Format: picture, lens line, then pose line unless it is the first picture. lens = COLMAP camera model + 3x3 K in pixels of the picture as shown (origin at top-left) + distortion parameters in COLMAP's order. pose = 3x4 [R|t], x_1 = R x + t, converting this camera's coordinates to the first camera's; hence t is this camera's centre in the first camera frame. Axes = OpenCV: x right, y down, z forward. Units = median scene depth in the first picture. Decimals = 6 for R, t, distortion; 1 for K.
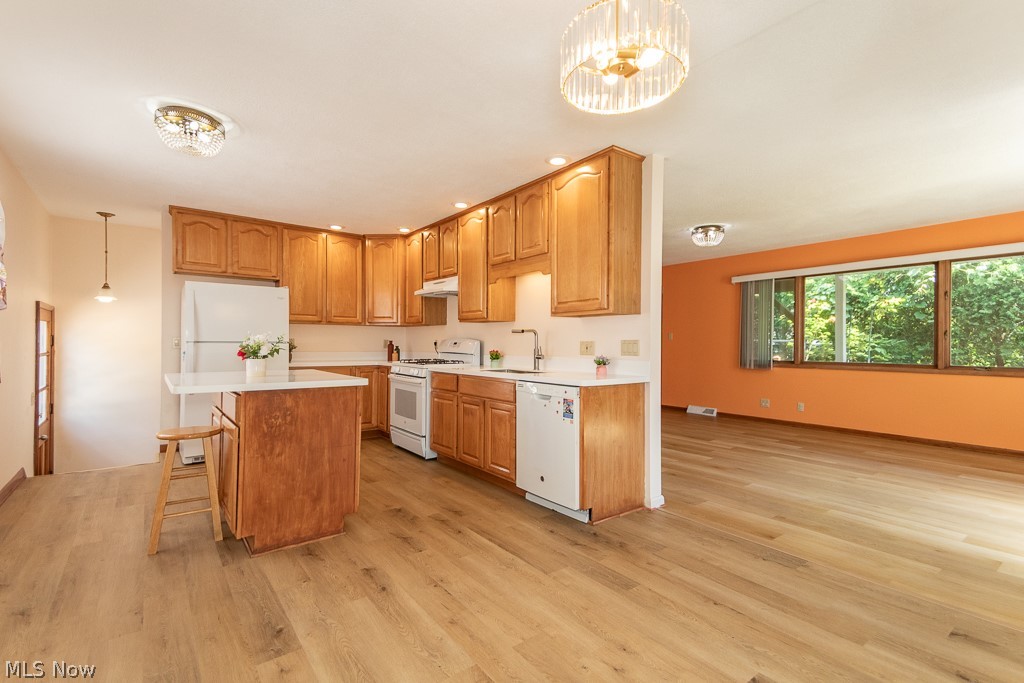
lens RADIAL K [[465.7, 0, 510.5], [0, 465.7, 346.2], [0, 0, 1]] dist [0.080450, -0.031898]
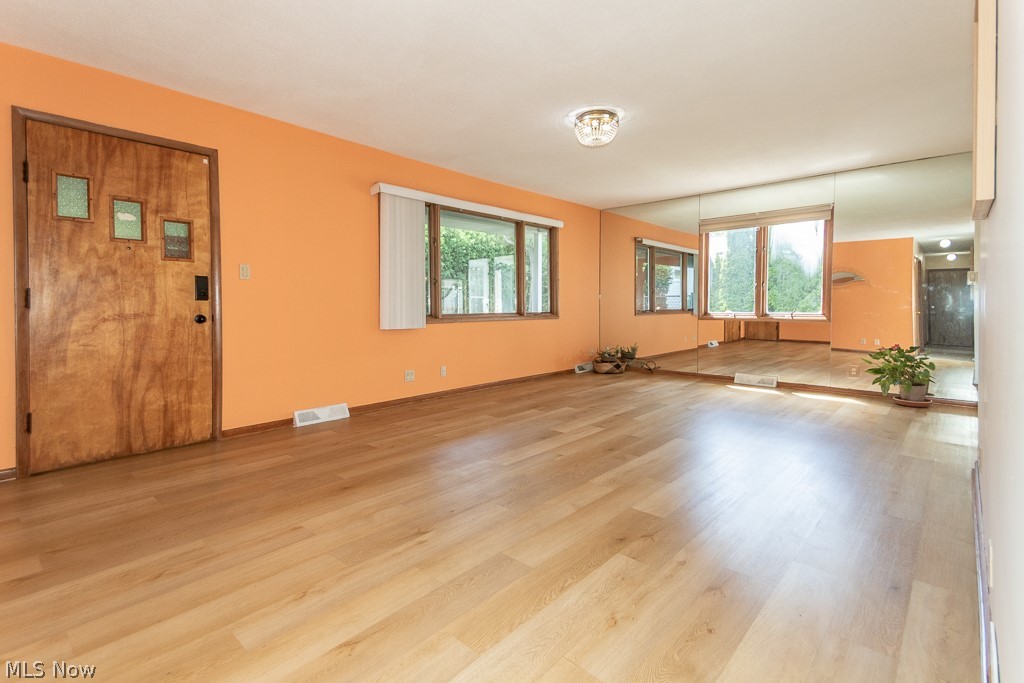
lens RADIAL K [[486.3, 0, 522.5], [0, 486.3, 306.0], [0, 0, 1]] dist [0.108360, -0.037292]
pose [[-0.193942, -0.006299, 0.980993, -0.291660], [0.006843, 0.999946, 0.007774, 0.016803], [-0.980989, 0.008221, -0.193889, 1.389863]]
